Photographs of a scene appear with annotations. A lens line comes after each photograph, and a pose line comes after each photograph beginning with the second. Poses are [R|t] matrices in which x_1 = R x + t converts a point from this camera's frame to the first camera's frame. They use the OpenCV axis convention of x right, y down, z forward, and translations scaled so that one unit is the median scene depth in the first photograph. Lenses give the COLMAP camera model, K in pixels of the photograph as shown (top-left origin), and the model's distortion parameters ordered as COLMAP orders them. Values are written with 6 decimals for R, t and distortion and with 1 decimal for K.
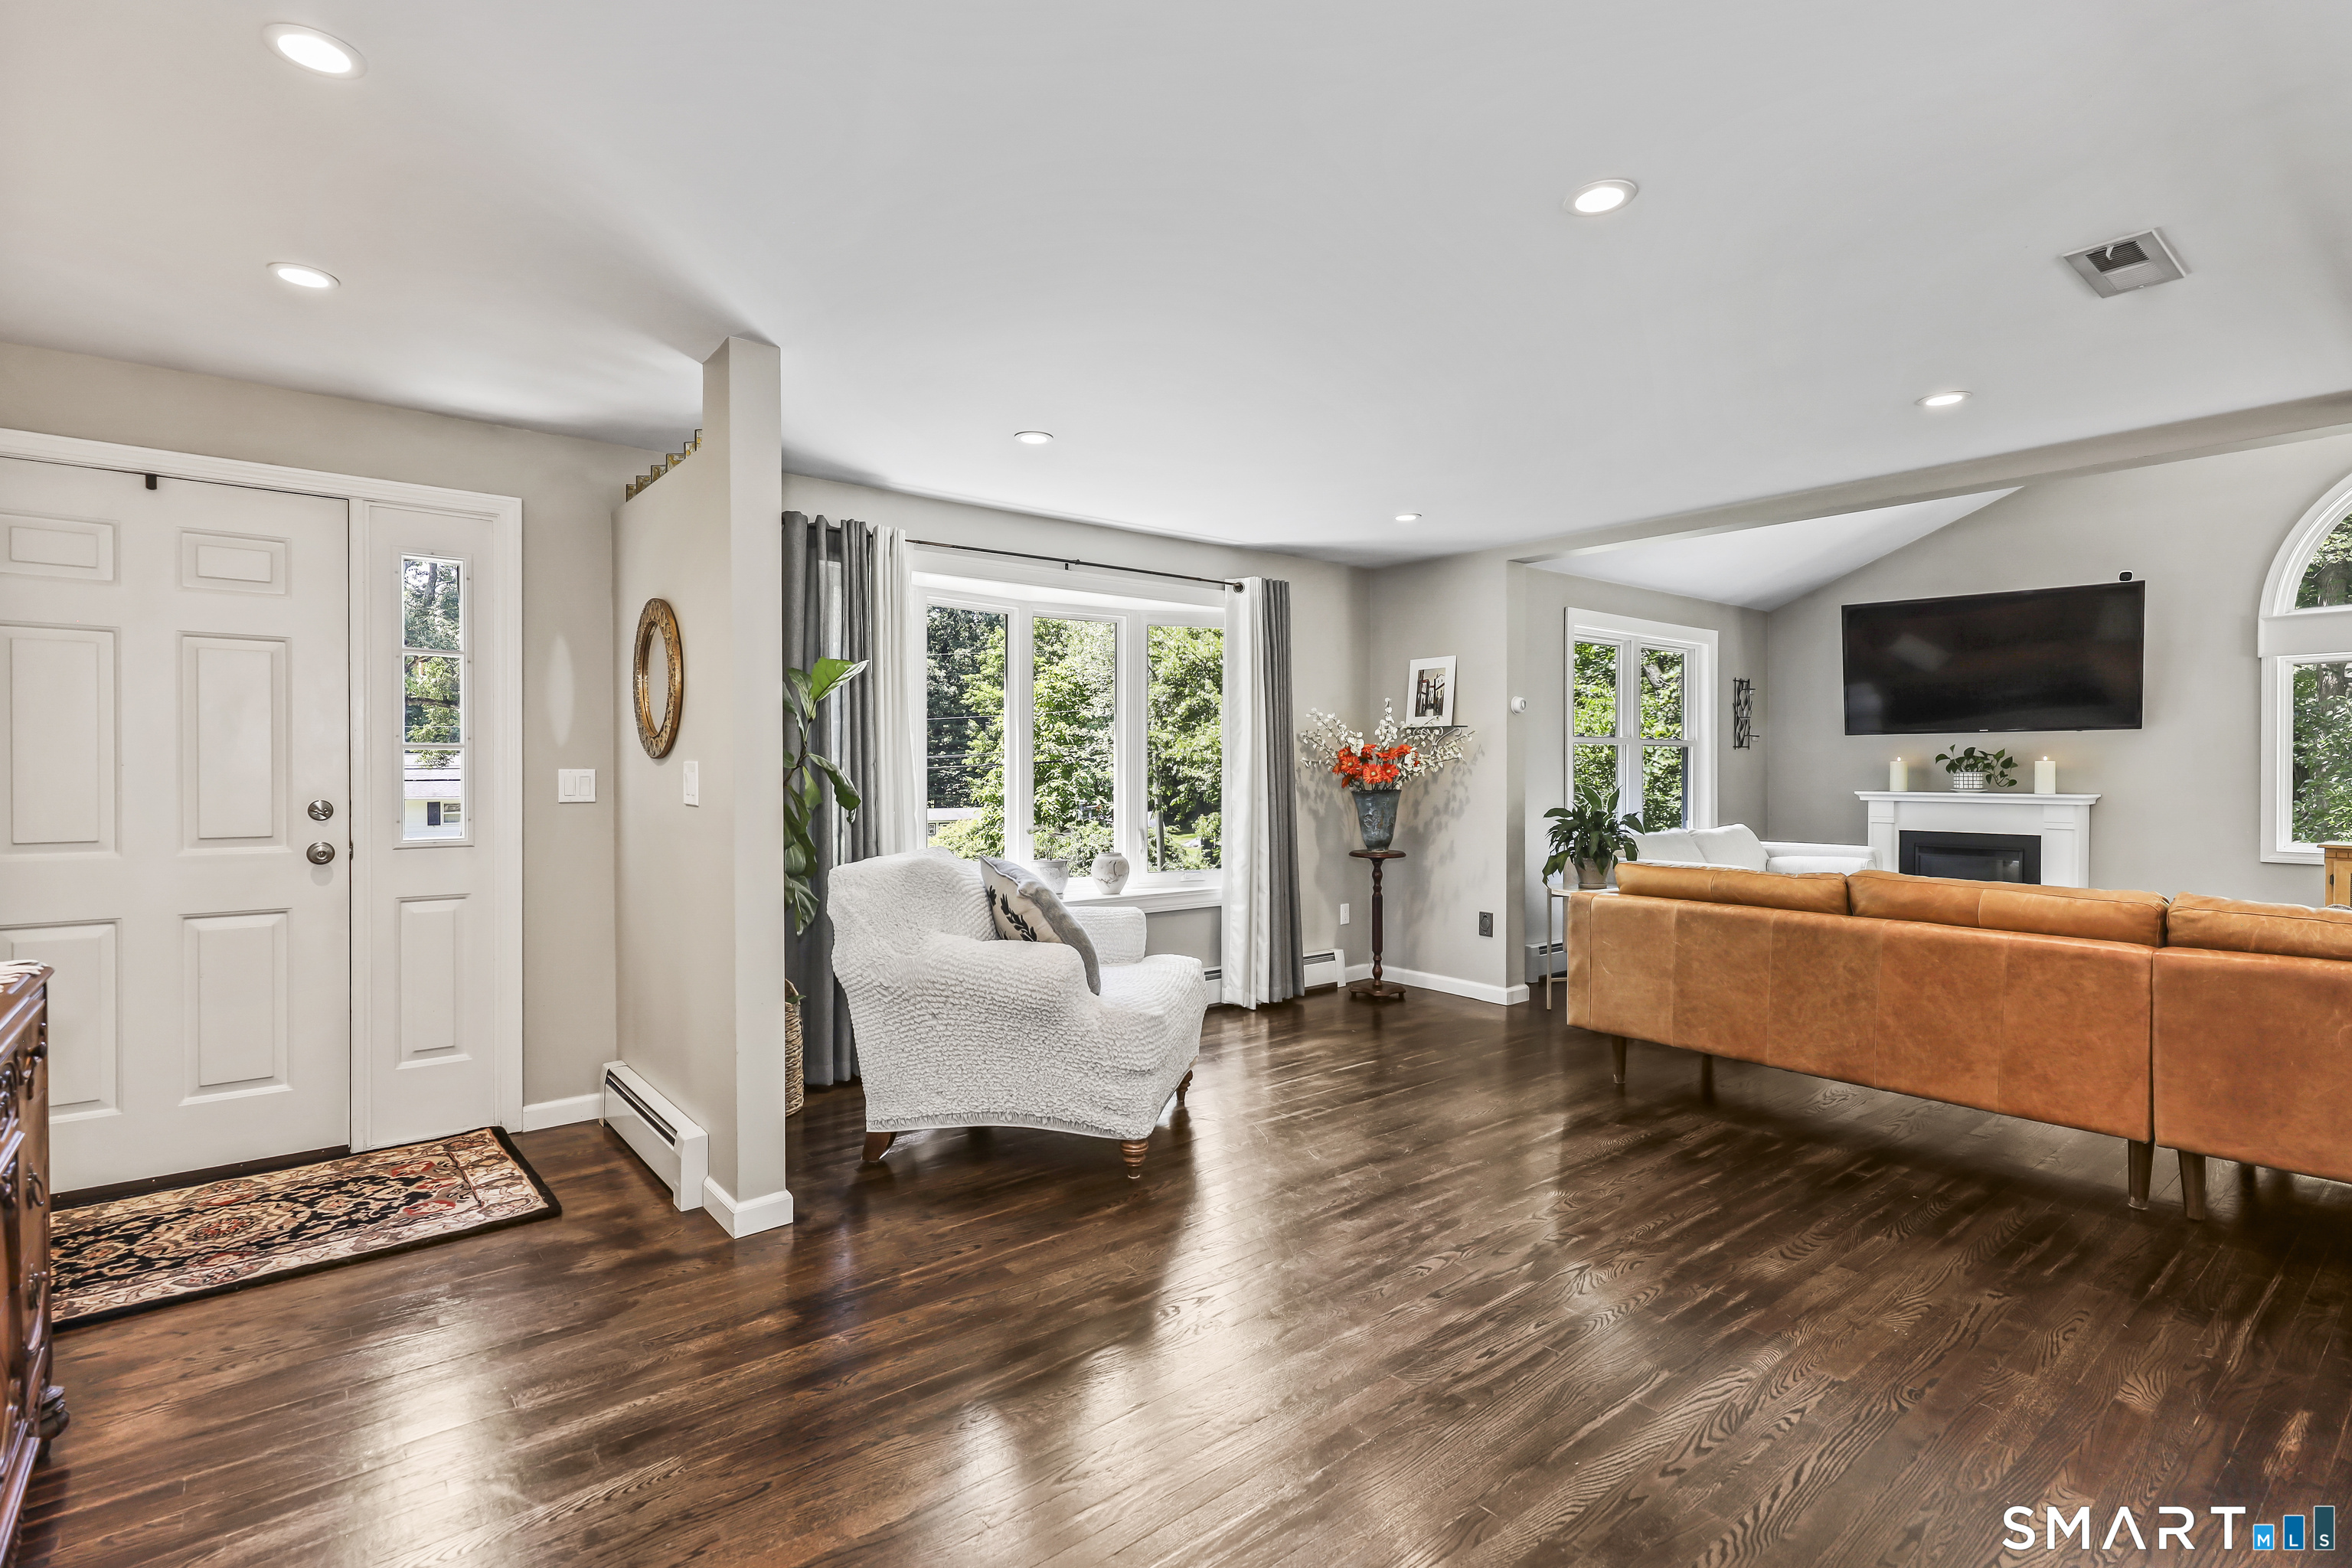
lens RADIAL K [[1120.6, 0, 1160.7], [0, 1120.6, 778.6], [0, 0, 1]] dist [0.000357, -0.000158]
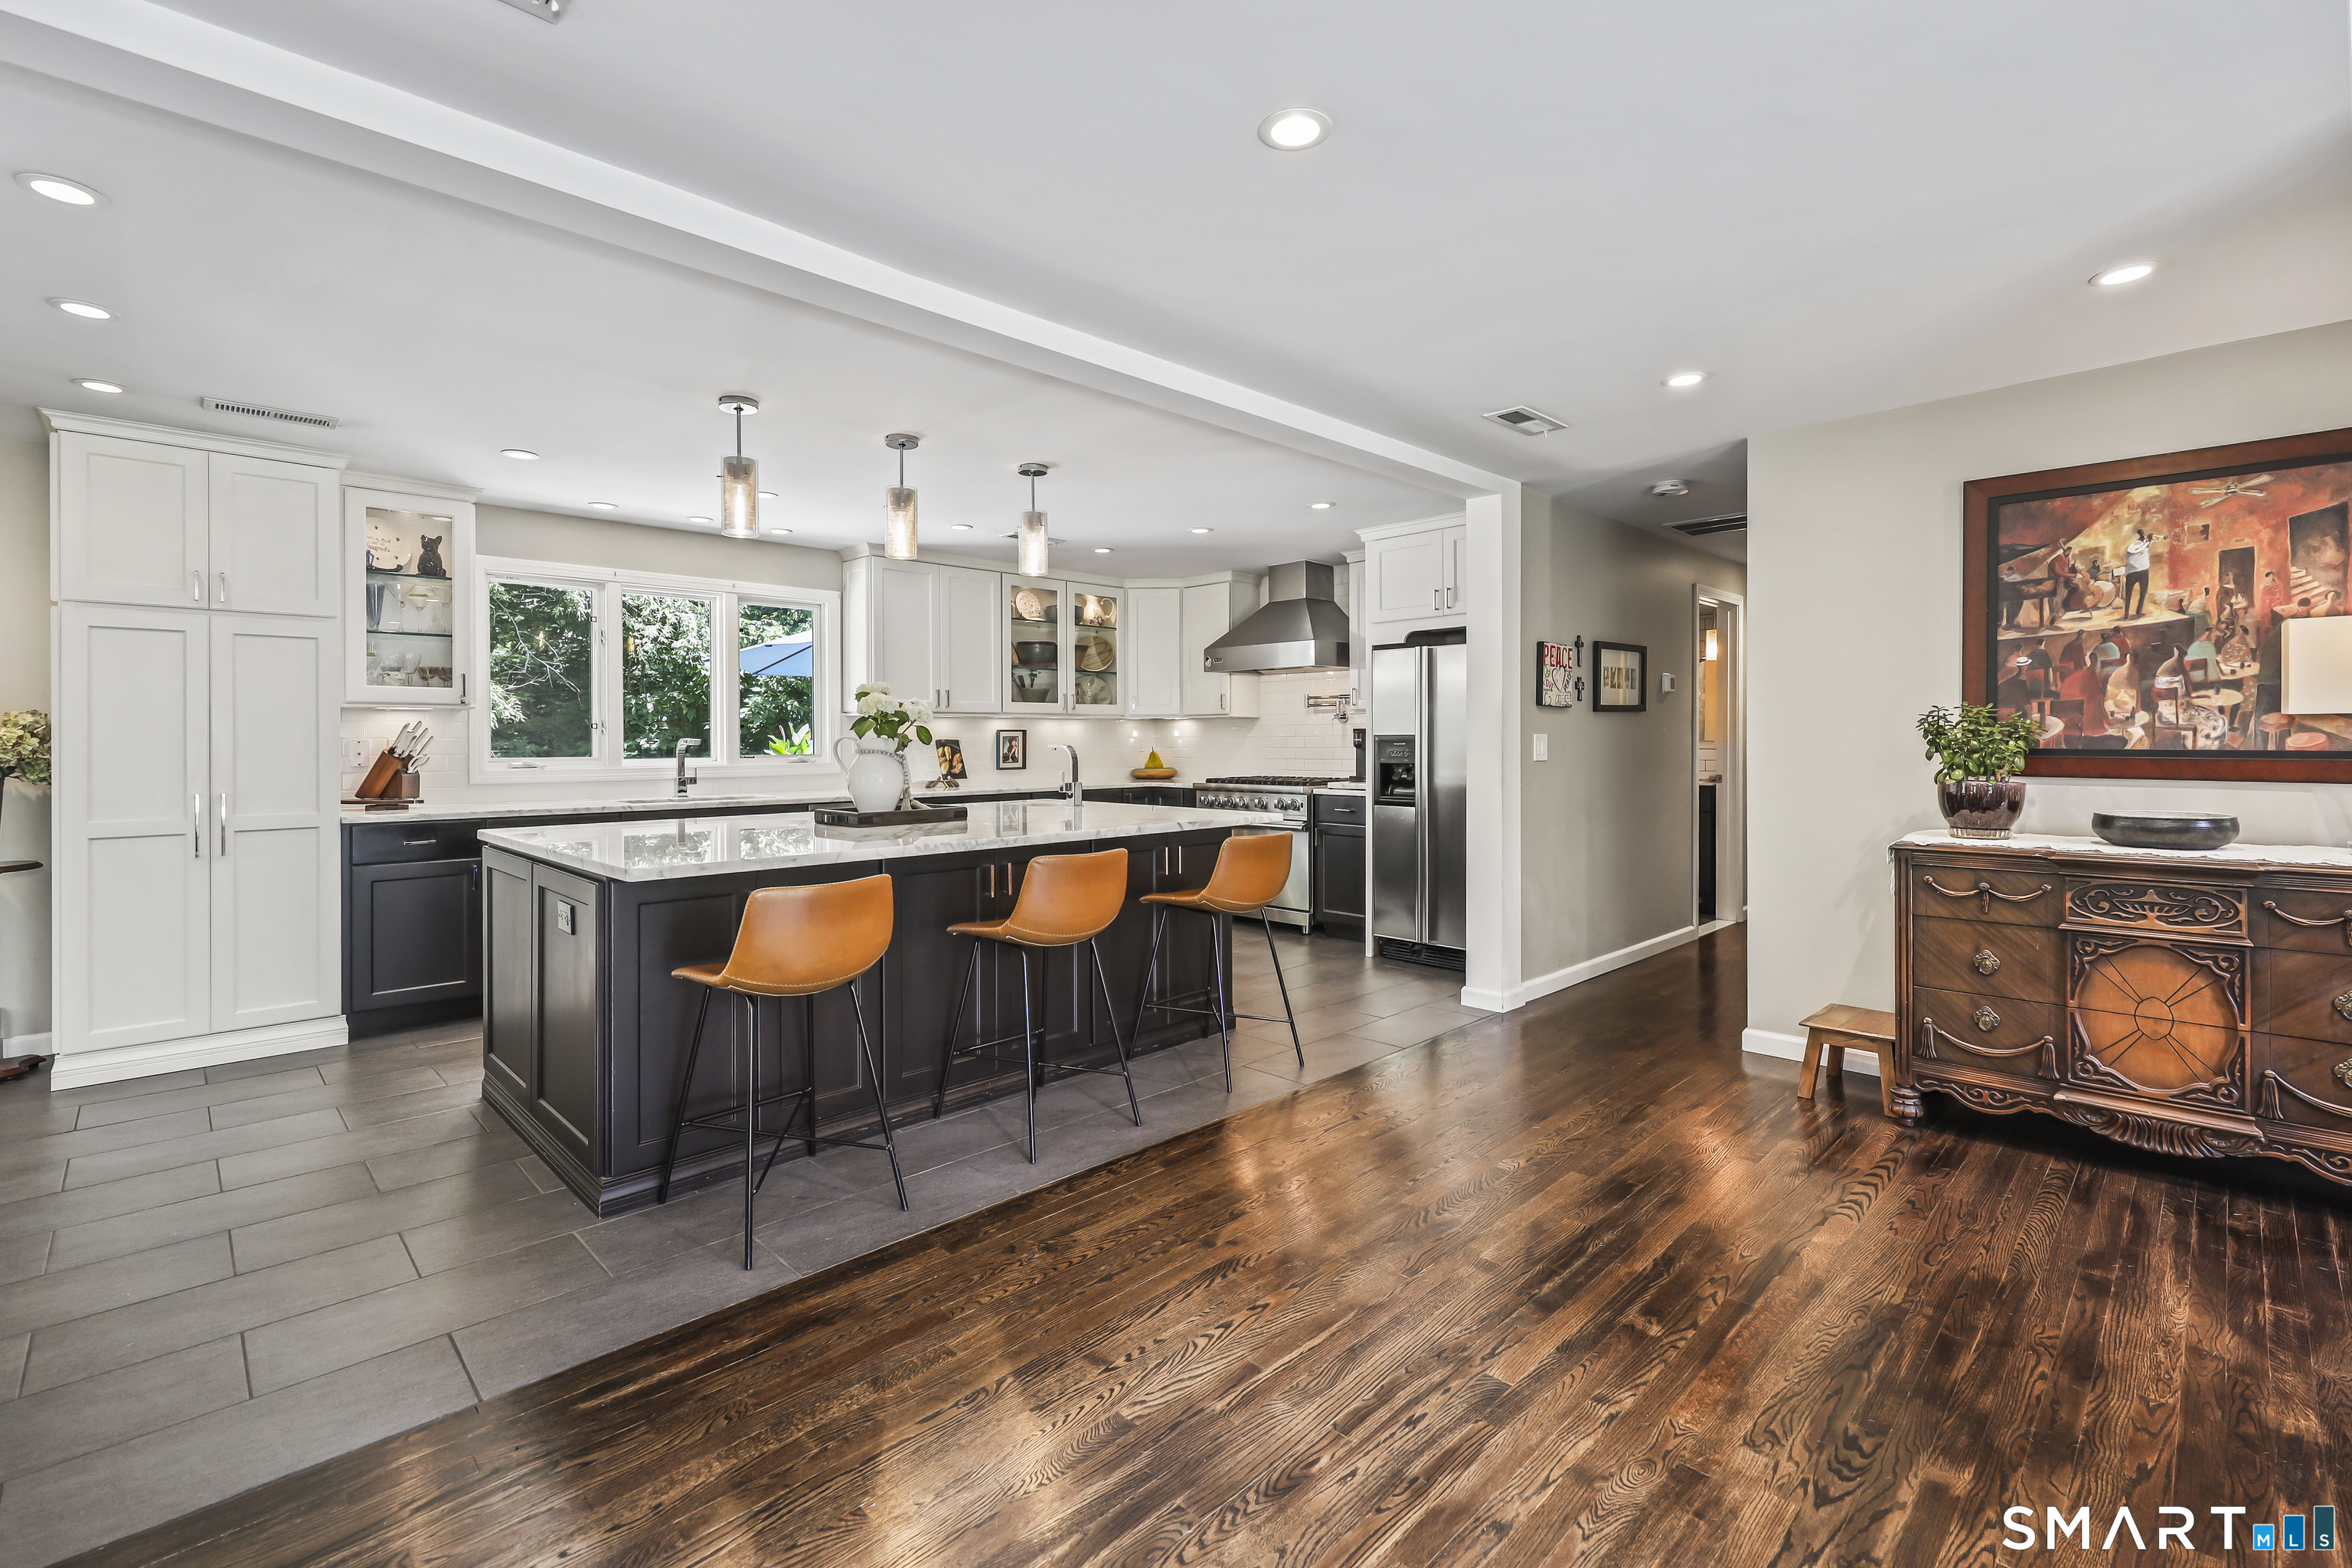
lens RADIAL K [[1032.1, 0, 1171.7], [0, 1032.1, 739.8], [0, 0, 1]] dist [0.010418, -0.000031]
pose [[-0.994928, 0.006584, -0.100377, 0.381697], [0.005540, 0.999928, 0.010684, -0.007806], [0.100440, 0.010074, -0.994892, 1.219668]]
